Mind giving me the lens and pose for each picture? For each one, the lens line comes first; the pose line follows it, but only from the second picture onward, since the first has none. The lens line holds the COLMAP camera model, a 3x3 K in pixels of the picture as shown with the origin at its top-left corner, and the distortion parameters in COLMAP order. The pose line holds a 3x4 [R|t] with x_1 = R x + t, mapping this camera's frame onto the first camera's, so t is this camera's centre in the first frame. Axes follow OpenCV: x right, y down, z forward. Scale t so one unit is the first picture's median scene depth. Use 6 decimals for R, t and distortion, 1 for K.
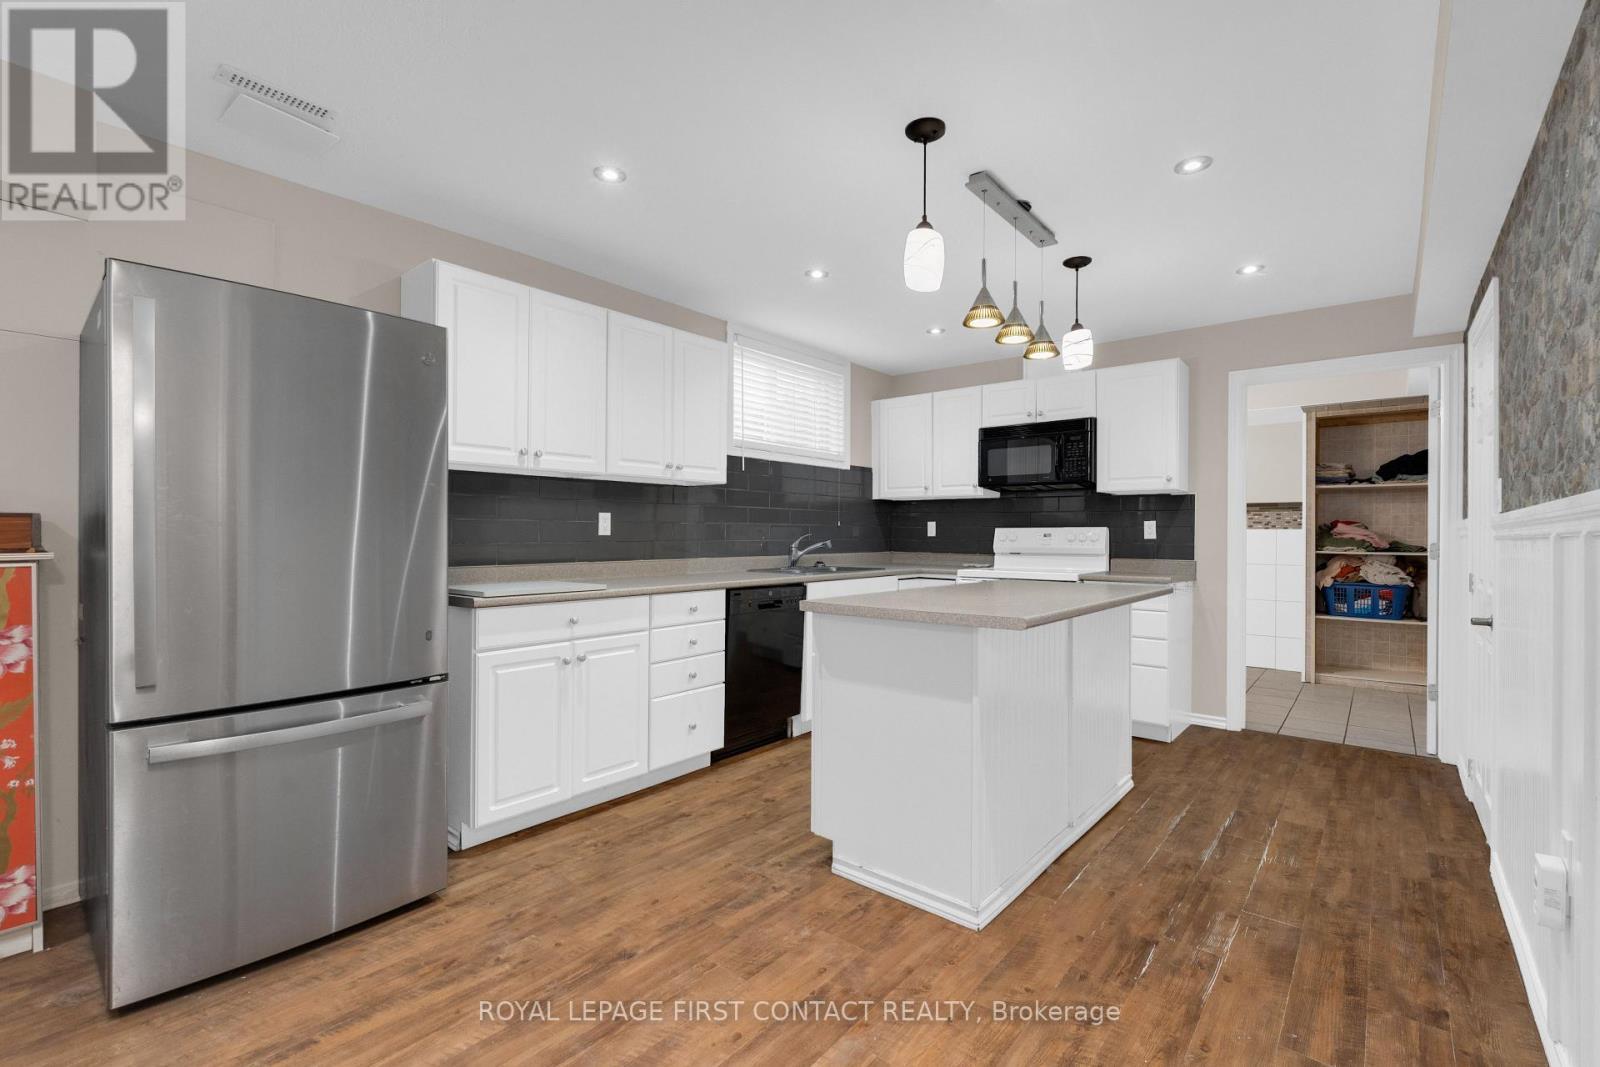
lens RADIAL K [[697.8, 0, 787.0], [0, 697.8, 534.2], [0, 0, 1]] dist [-0.000947, -0.000008]
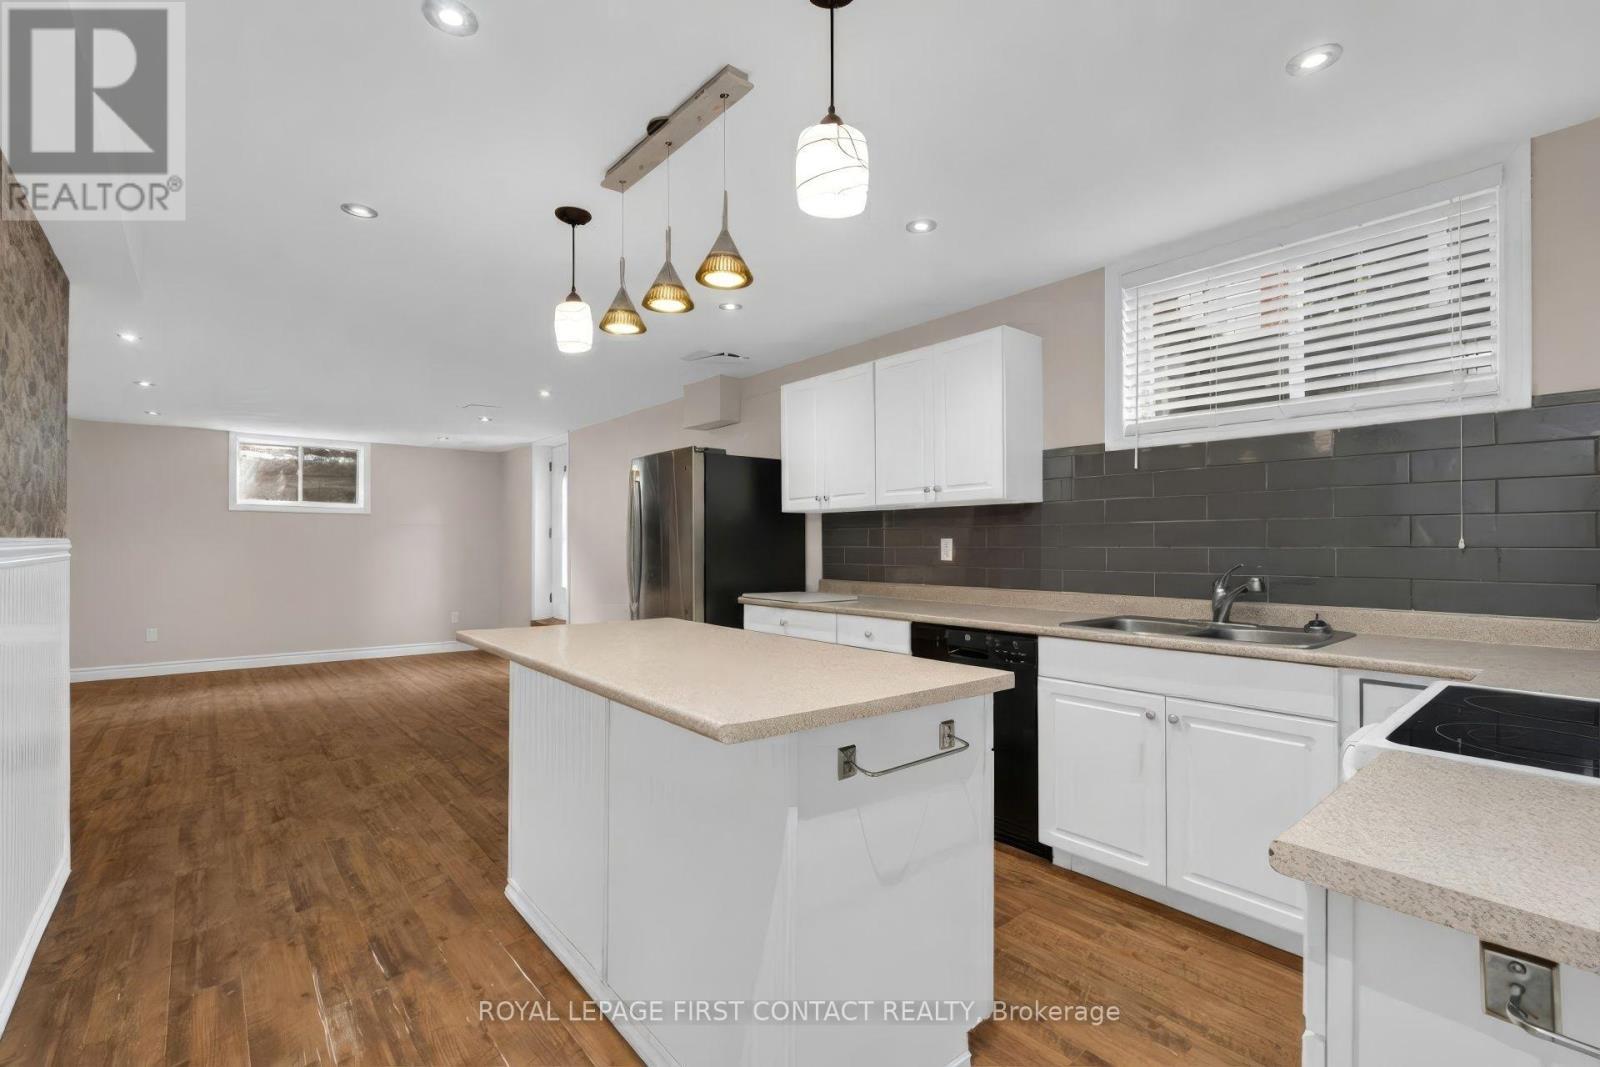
lens RADIAL K [[697.8, 0, 787.0], [0, 697.8, 534.2], [0, 0, 1]] dist [-0.000947, -0.000008]
pose [[-0.157130, -0.028628, -0.987163, 0.912286], [-0.013970, 0.999544, -0.026764, -0.008419], [0.987479, 0.009585, -0.157458, 1.091345]]
